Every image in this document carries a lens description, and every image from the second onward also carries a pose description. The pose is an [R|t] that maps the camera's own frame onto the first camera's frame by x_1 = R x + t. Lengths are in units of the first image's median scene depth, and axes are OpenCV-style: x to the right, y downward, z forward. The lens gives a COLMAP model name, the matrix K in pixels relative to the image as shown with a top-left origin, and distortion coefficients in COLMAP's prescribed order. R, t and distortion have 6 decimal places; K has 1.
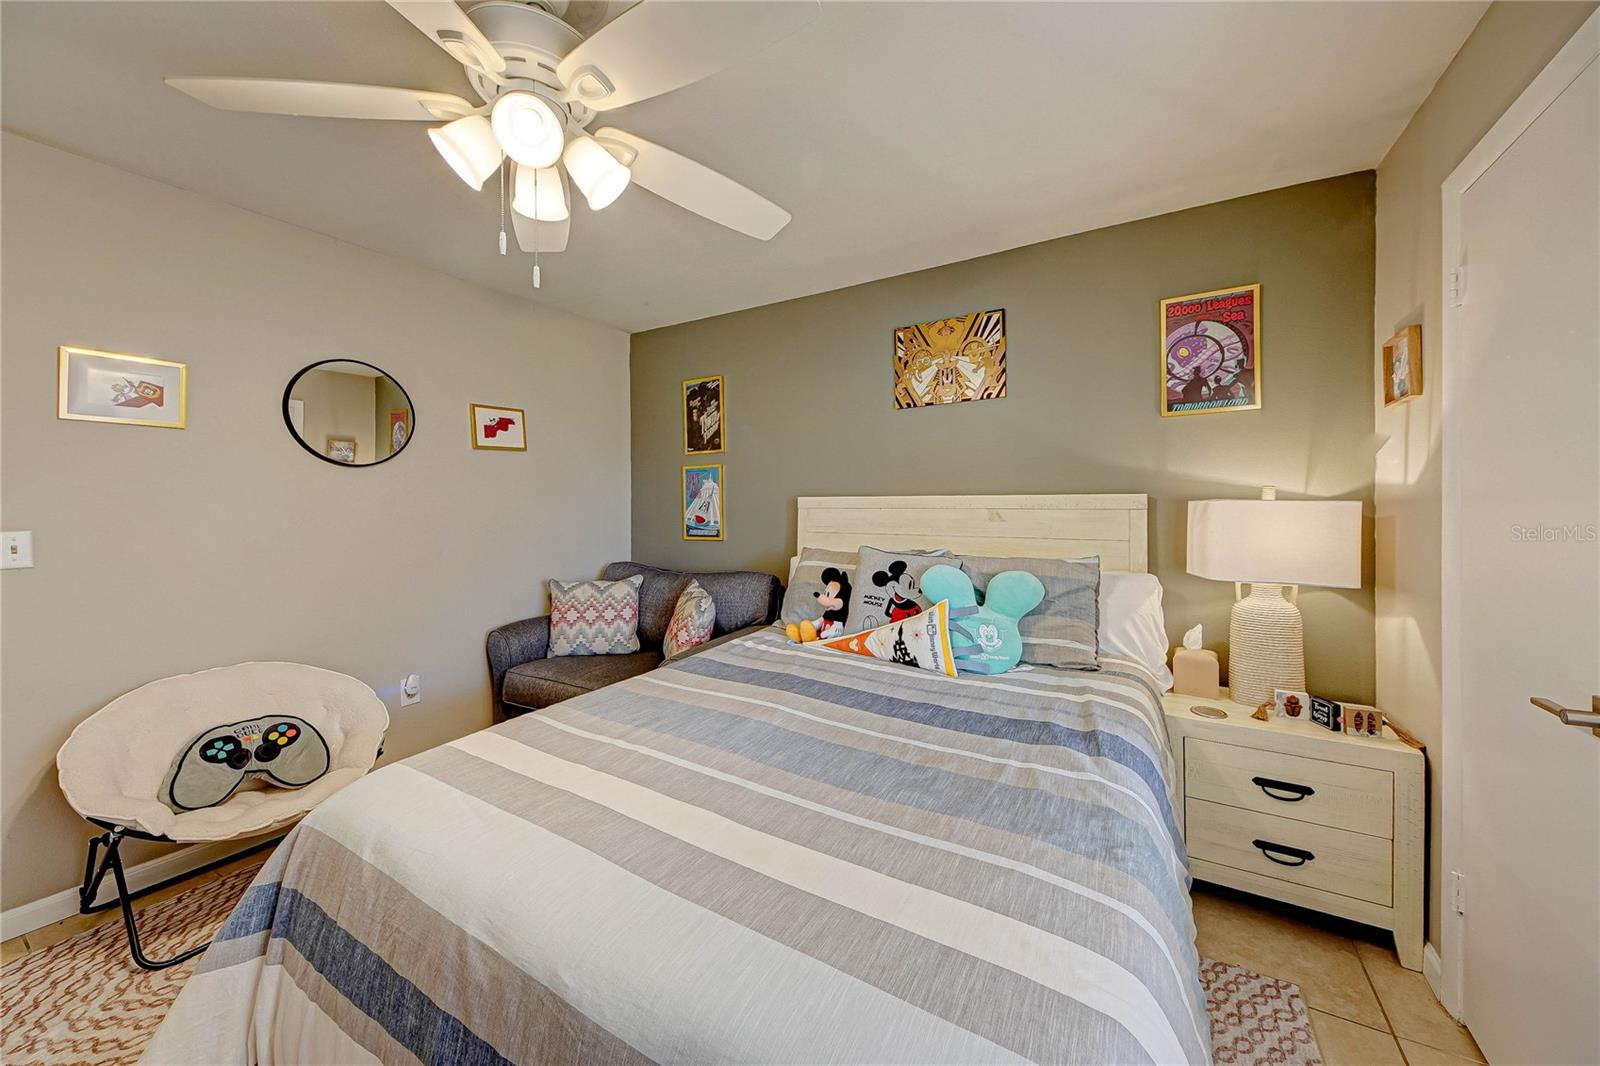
lens RADIAL K [[574.6, 0, 827.6], [0, 574.6, 509.0], [0, 0, 1]] dist [0.025897, -0.000128]
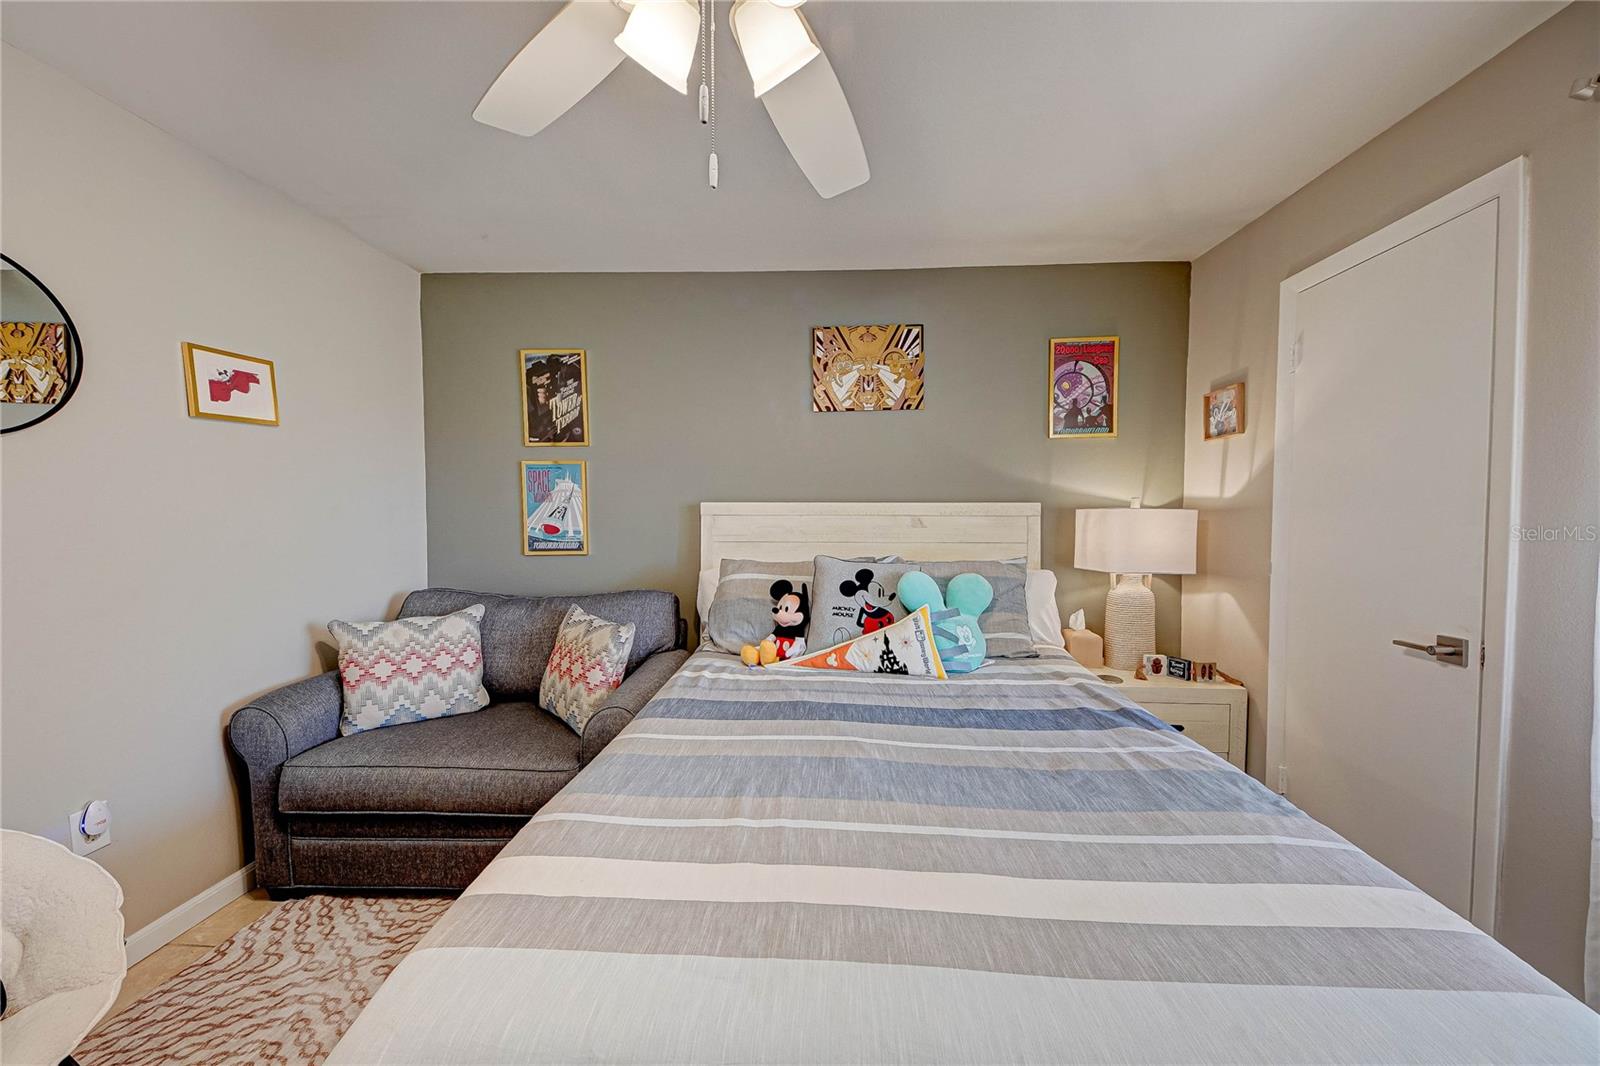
lens RADIAL K [[566.1, 0, 848.3], [0, 566.1, 531.0], [0, 0, 1]] dist [0.055666, -0.030616]
pose [[0.882389, -0.012705, 0.470350, -0.293073], [-0.000013, 0.999635, 0.027027, -0.000456], [-0.470521, -0.023854, 0.882066, 0.138012]]
